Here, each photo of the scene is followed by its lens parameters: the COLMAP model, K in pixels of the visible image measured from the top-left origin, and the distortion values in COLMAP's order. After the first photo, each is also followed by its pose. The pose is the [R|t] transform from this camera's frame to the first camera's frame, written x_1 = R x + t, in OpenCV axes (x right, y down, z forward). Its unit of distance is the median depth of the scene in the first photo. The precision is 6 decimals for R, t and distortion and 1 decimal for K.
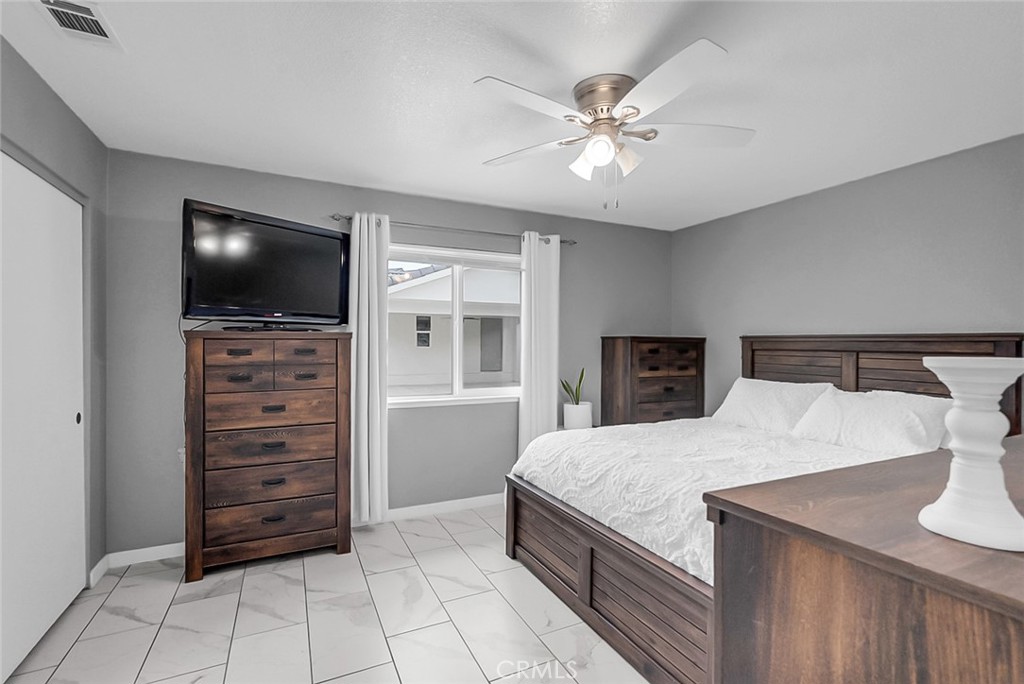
lens RADIAL K [[462.0, 0, 512.0], [0, 462.0, 342.0], [0, 0, 1]] dist [-0.005016, 0.000029]
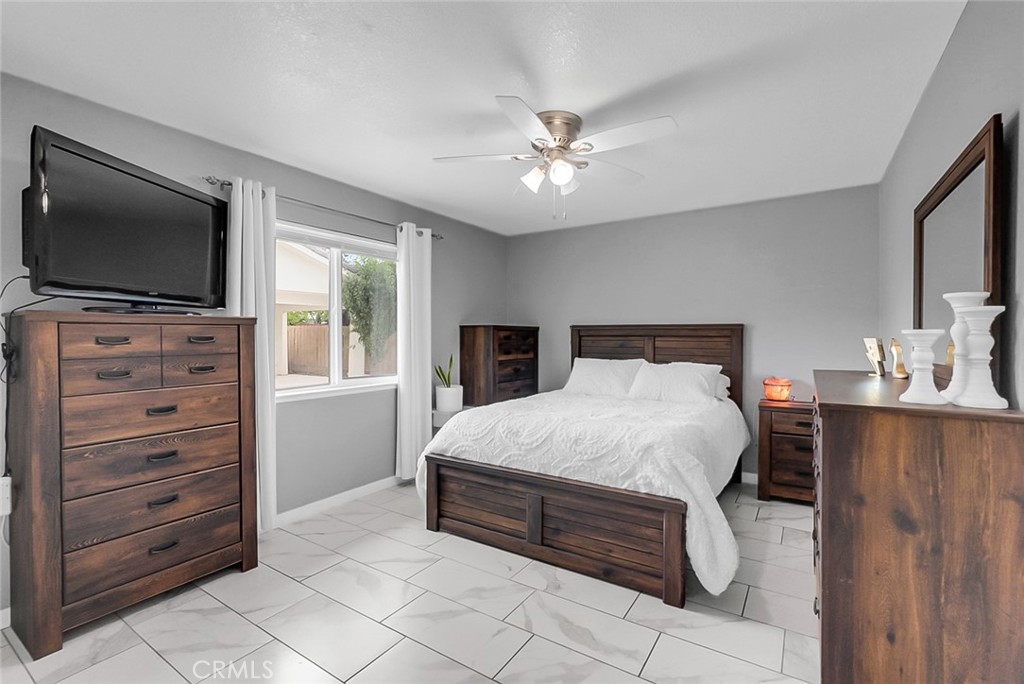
lens RADIAL K [[454.7, 0, 509.4], [0, 454.7, 338.2], [0, 0, 1]] dist [-0.001971, 0.000011]
pose [[0.860398, -0.006984, 0.509575, -0.392760], [0.001006, 0.999927, 0.012006, 0.009643], [-0.509622, -0.009817, 0.860342, 0.012294]]
